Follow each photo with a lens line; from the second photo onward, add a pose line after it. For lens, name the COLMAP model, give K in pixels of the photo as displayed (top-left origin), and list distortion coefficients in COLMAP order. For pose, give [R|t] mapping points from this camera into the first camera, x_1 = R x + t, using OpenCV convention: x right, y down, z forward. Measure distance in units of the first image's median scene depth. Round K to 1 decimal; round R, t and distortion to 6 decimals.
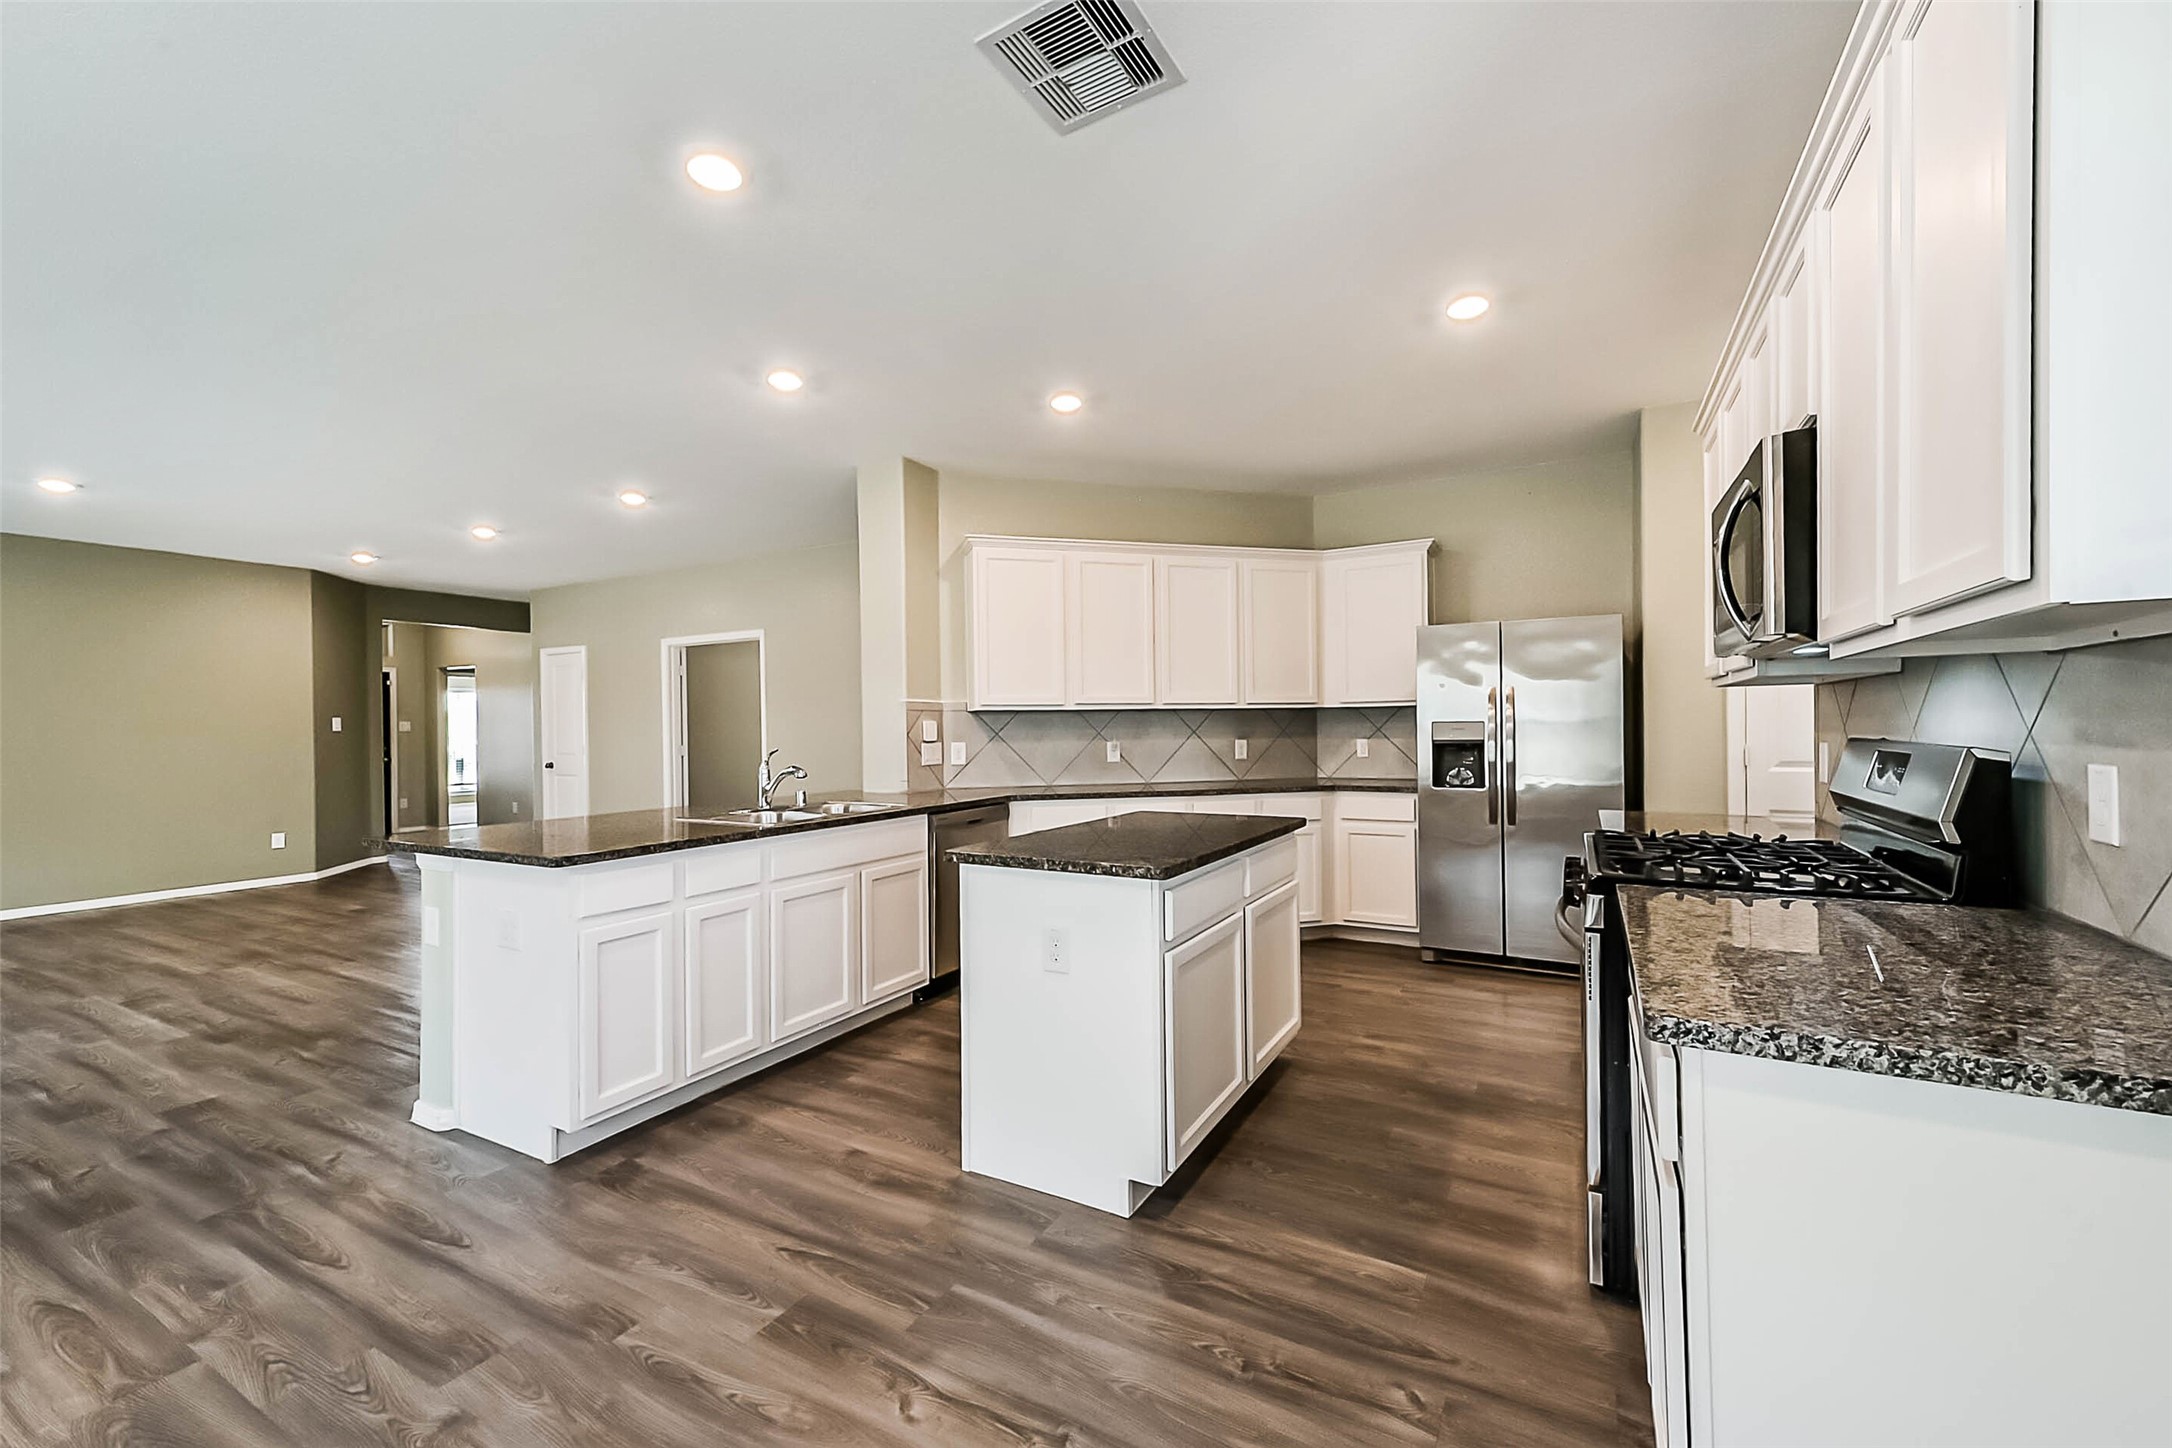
lens RADIAL K [[851.2, 0, 1067.4], [0, 851.2, 732.6], [0, 0, 1]] dist [0.023037, -0.001387]
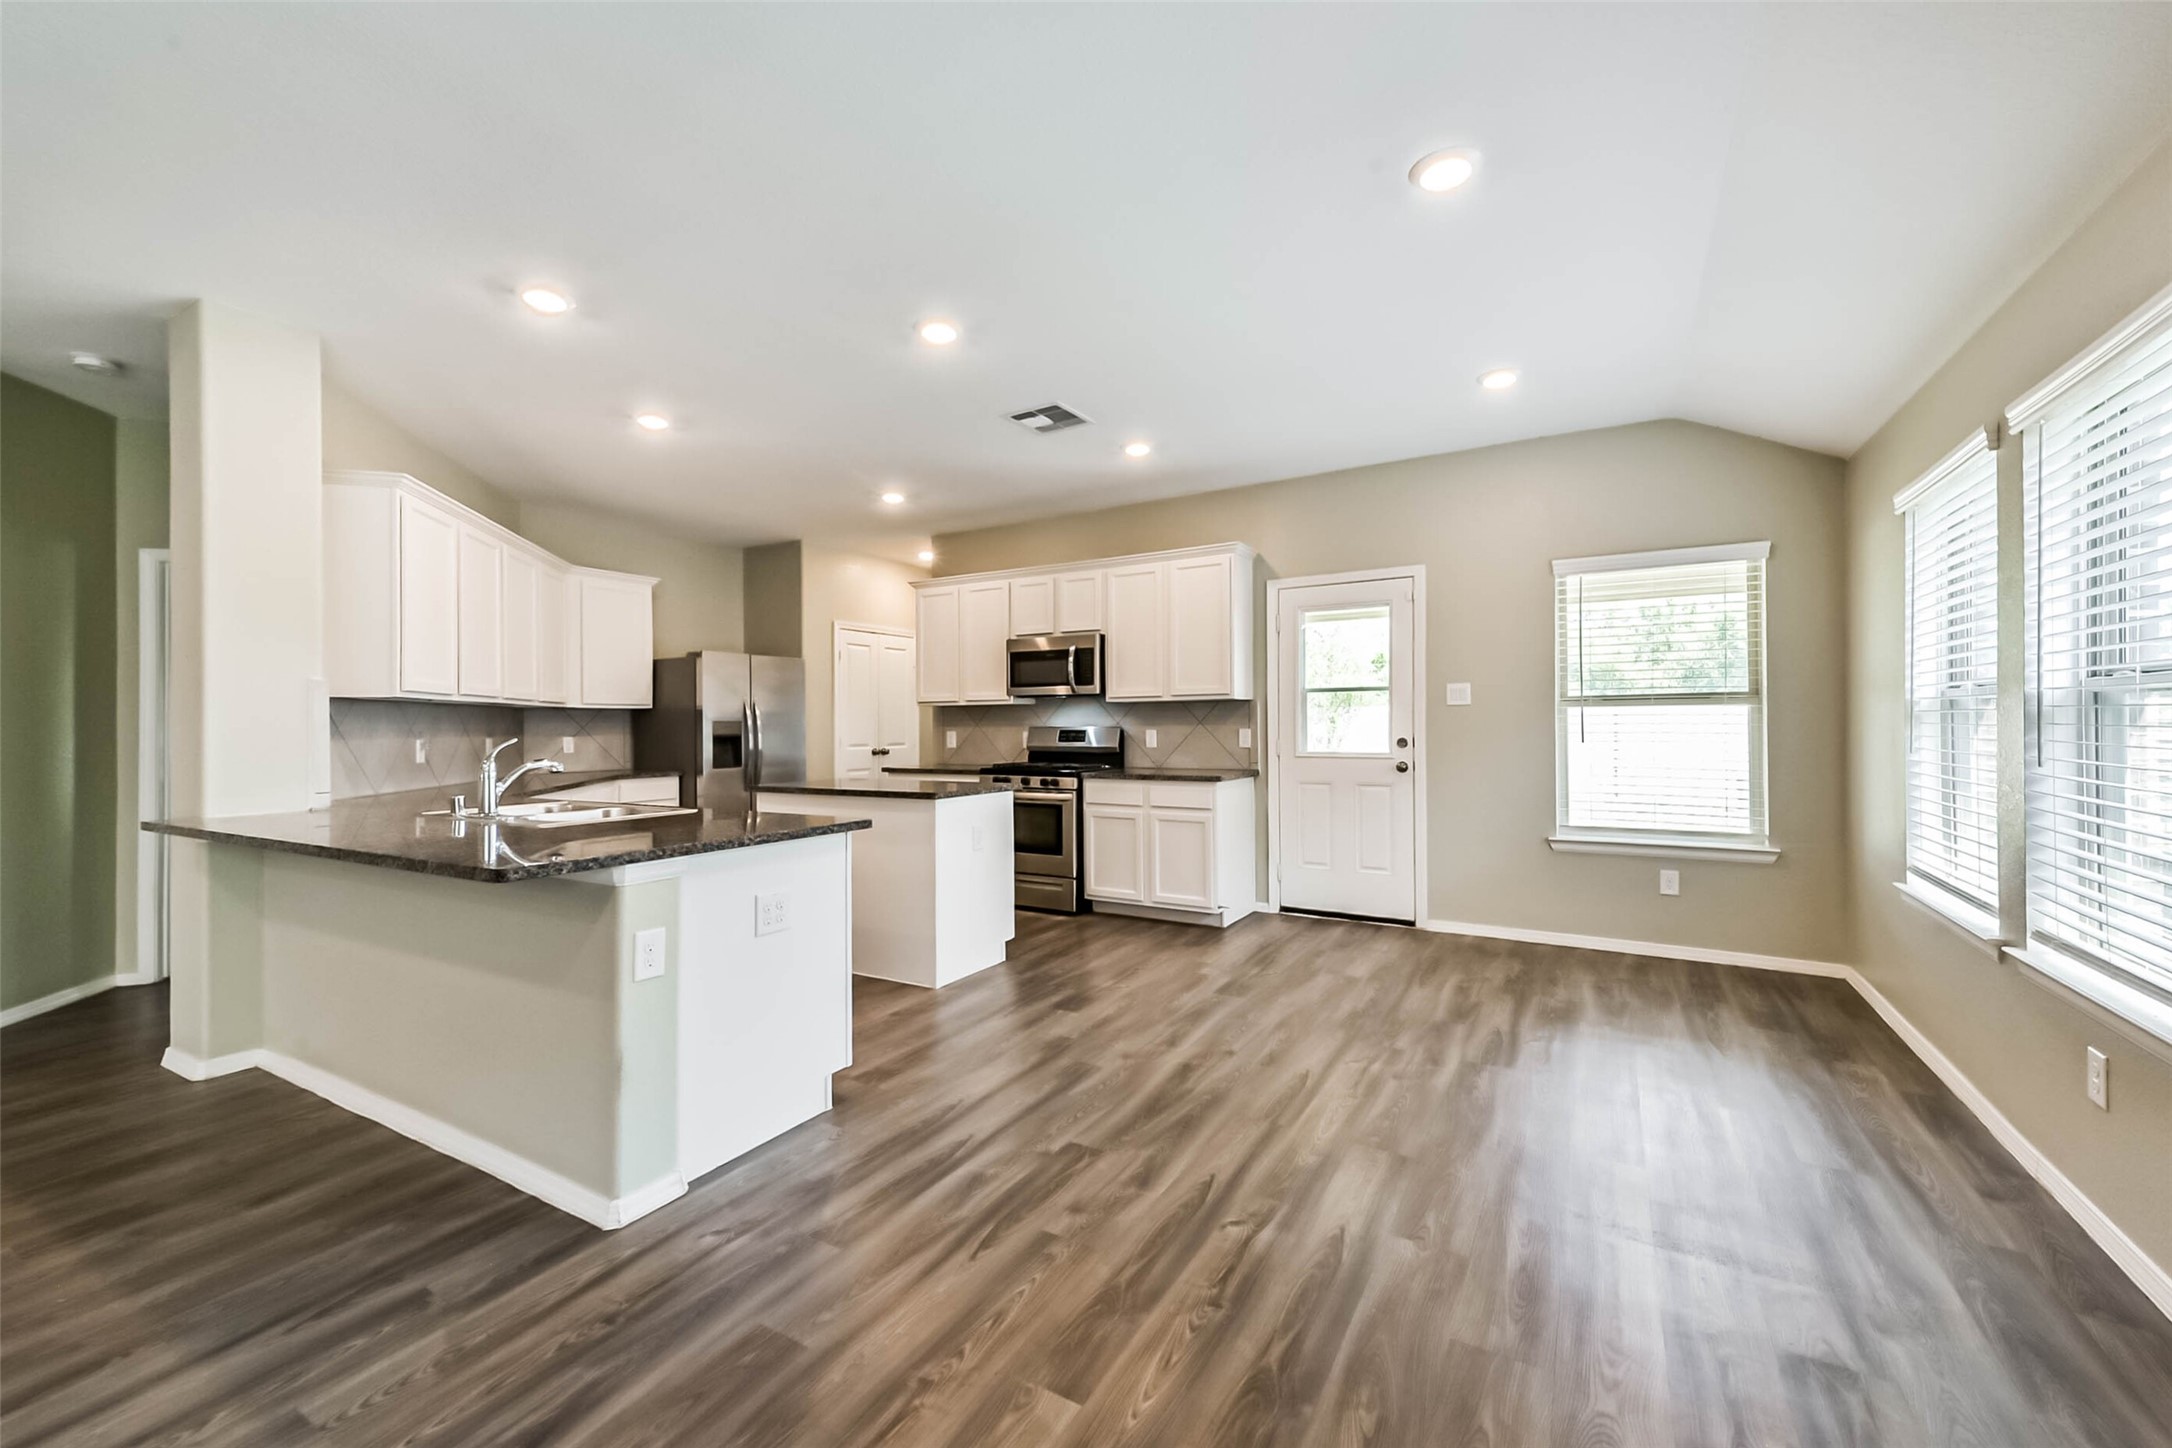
lens RADIAL K [[851.2, 0, 1090.9], [0, 851.2, 729.4], [0, 0, 1]] dist [0.023037, -0.001387]
pose [[0.020480, 0.007341, 0.999763, -2.114797], [0.014252, 0.999869, -0.007634, 0.044551], [-0.999689, 0.014405, 0.020373, 0.817526]]
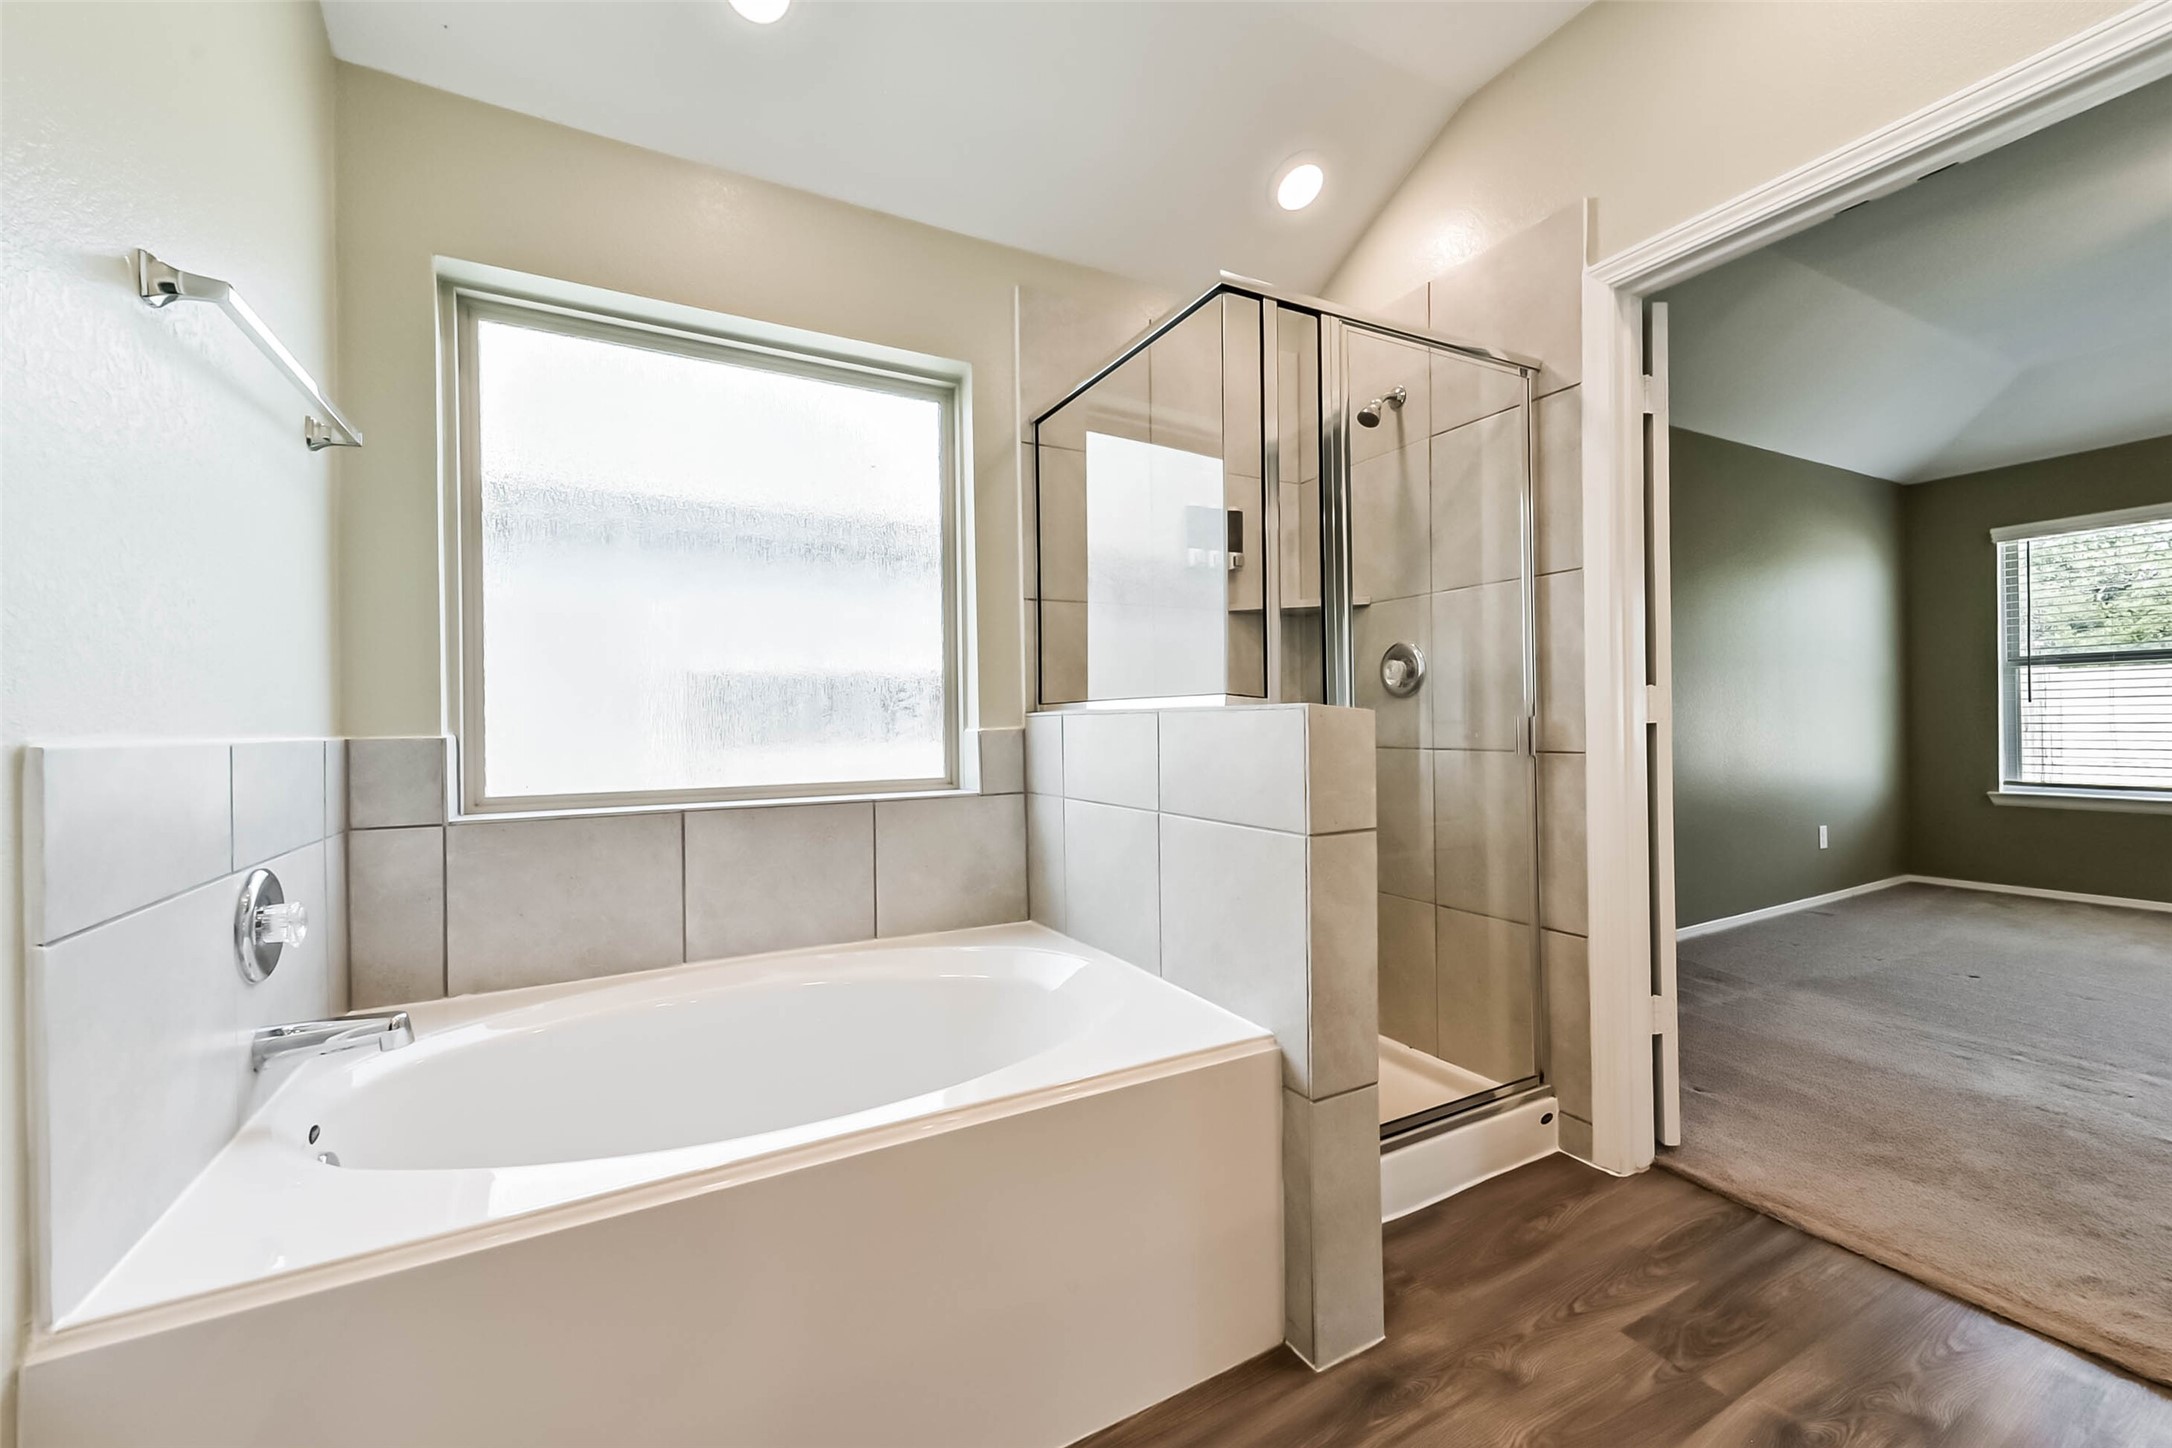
lens RADIAL K [[851.2, 0, 1090.8], [0, 851.2, 715.4], [0, 0, 1]] dist [0.023037, -0.001387]
pose [[0.539318, -0.005101, 0.842086, -3.234463], [0.016431, 0.999855, -0.004466, 0.088635], [-0.841942, 0.016245, 0.539324, 0.447895]]
